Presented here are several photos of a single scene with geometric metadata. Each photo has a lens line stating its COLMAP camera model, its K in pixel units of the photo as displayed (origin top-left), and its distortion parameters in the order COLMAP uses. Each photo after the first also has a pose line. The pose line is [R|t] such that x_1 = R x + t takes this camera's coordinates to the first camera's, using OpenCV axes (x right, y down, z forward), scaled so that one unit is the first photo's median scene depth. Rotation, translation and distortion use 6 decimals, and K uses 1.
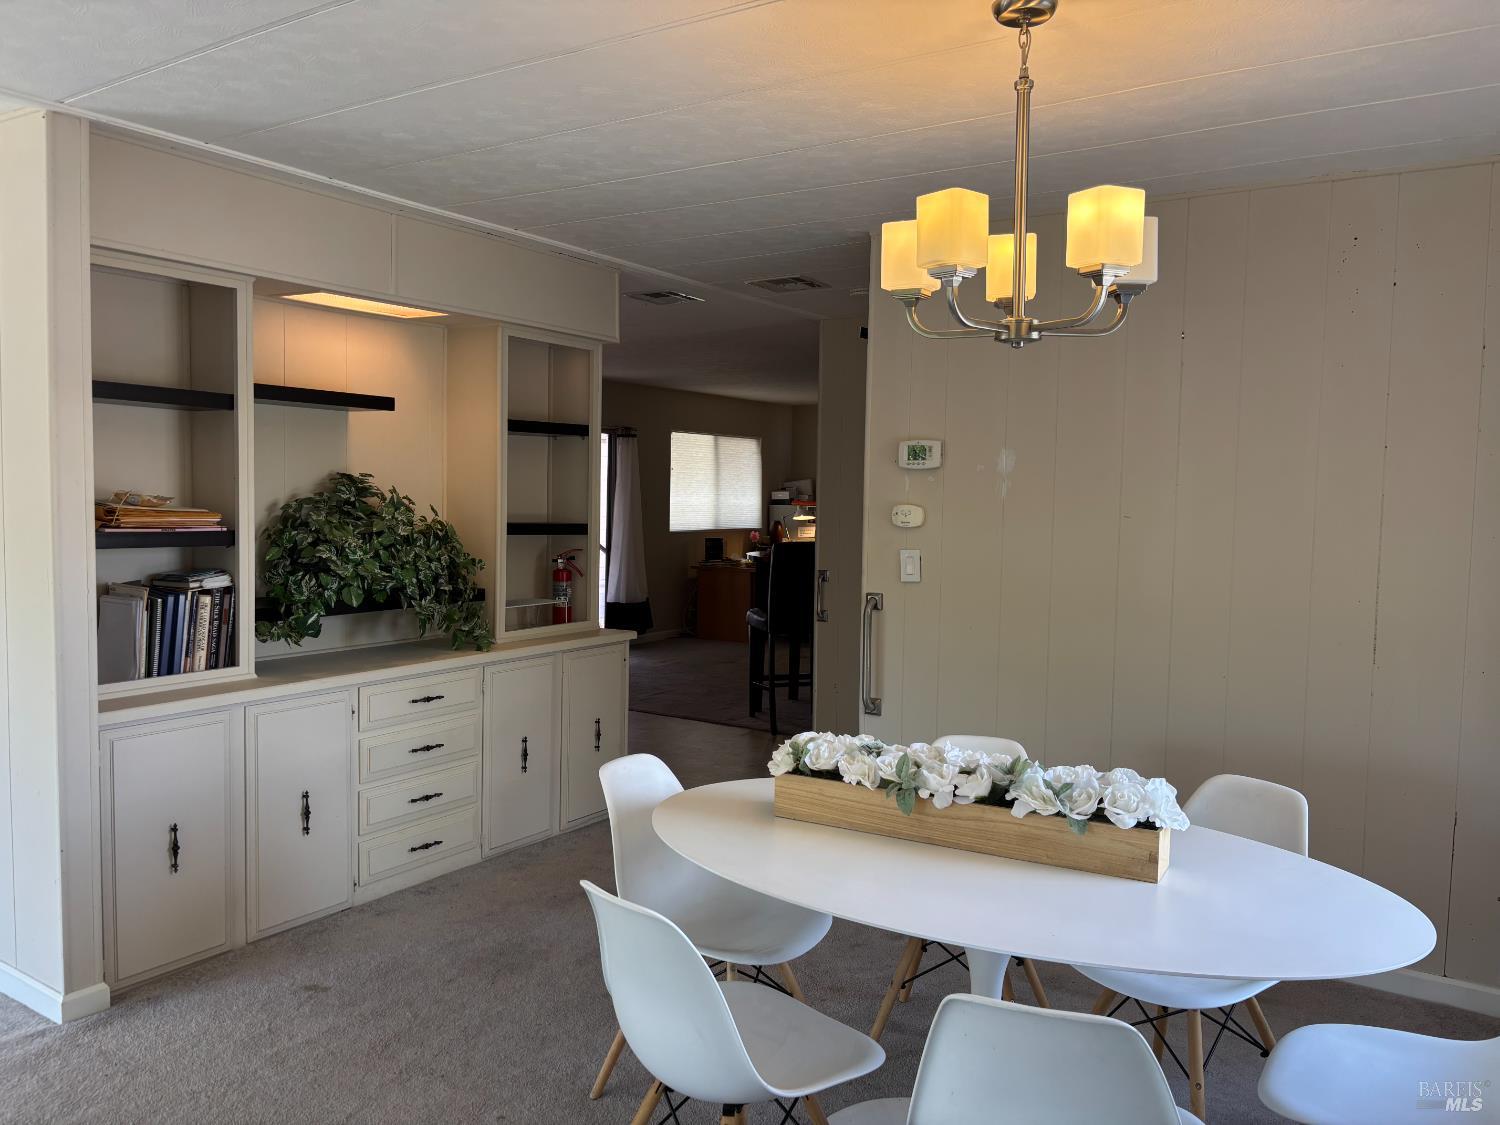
lens RADIAL K [[1147.1, 0, 750.0], [0, 1147.1, 562.5], [0, 0, 1]] dist [-0.010141, -0.147445]
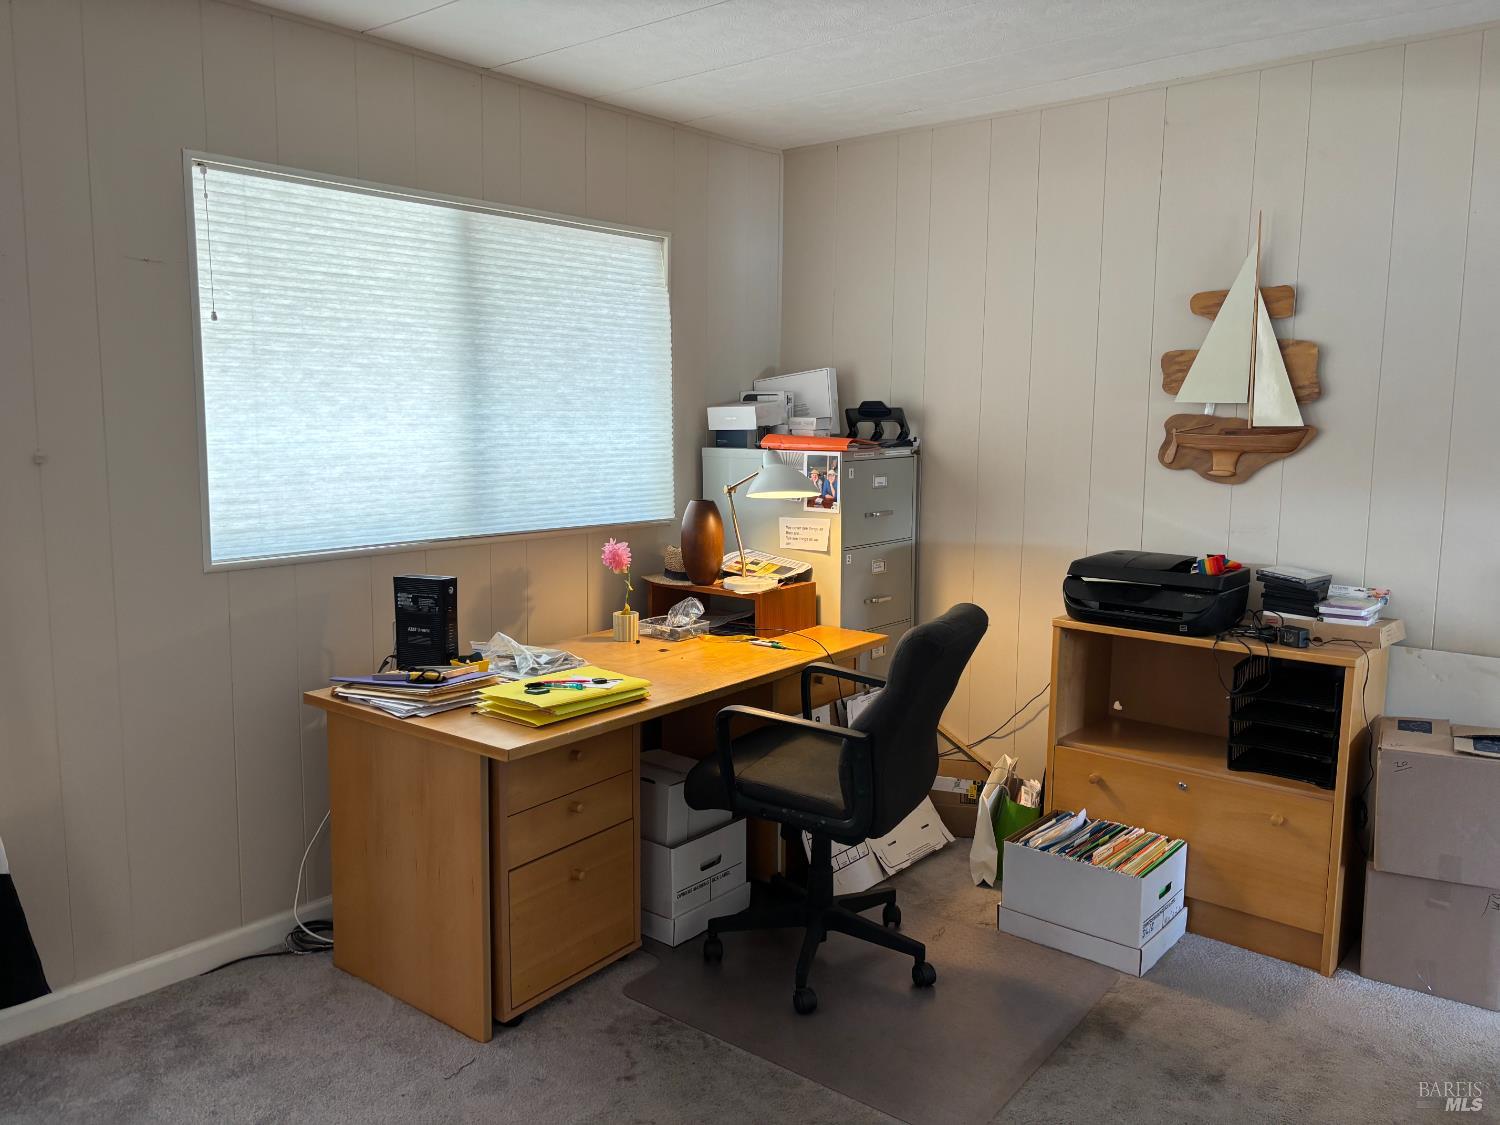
lens RADIAL K [[1160.8, 0, 750.0], [0, 1160.8, 562.5], [0, 0, 1]] dist [0.110296, -0.136735]
pose [[0.989764, 0.009332, -0.142409, 0.086897], [0.000160, 0.997786, 0.066500, -0.044099], [0.142714, -0.065842, 0.987571, 0.748047]]
